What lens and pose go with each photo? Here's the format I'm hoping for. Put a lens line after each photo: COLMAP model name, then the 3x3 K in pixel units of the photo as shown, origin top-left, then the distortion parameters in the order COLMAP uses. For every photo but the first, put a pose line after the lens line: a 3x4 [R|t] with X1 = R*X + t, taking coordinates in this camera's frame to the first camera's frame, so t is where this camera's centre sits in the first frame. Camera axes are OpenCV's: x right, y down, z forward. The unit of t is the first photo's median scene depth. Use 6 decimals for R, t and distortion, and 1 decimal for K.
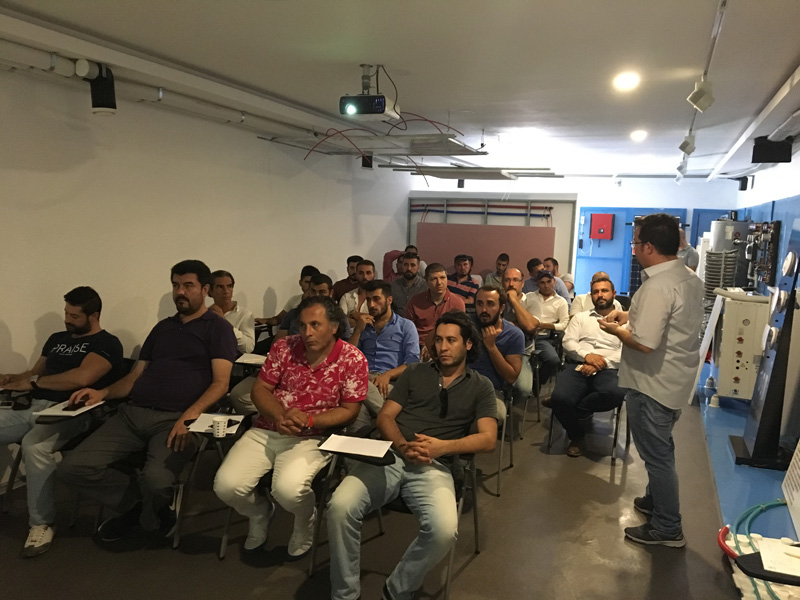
lens RADIAL K [[654.7, 0, 397.8], [0, 654.7, 306.9], [0, 0, 1]] dist [0.056718, -0.083450]
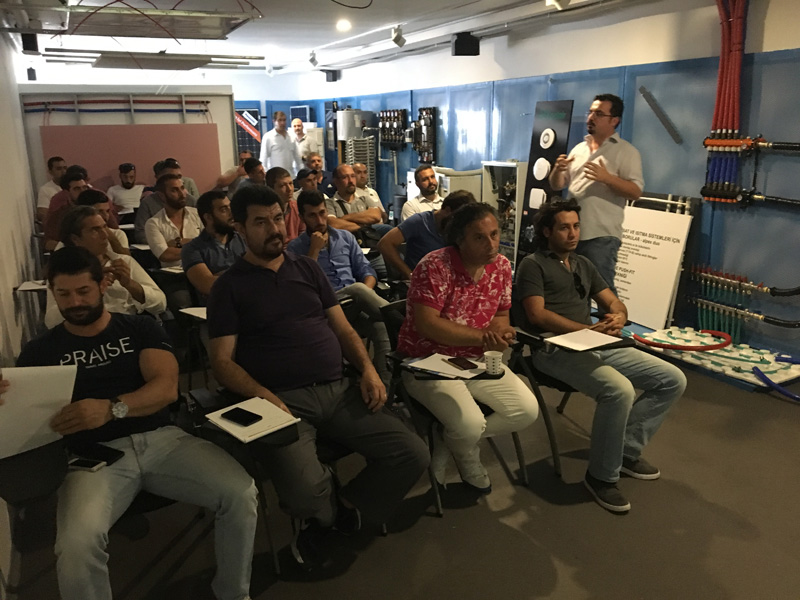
lens RADIAL K [[654.7, 0, 397.8], [0, 654.7, 306.9], [0, 0, 1]] dist [0.056718, -0.083450]
pose [[0.717848, -0.235335, 0.655219, -0.249059], [0.133767, 0.970223, 0.201923, -0.022637], [-0.683229, -0.057303, 0.727953, 0.125602]]
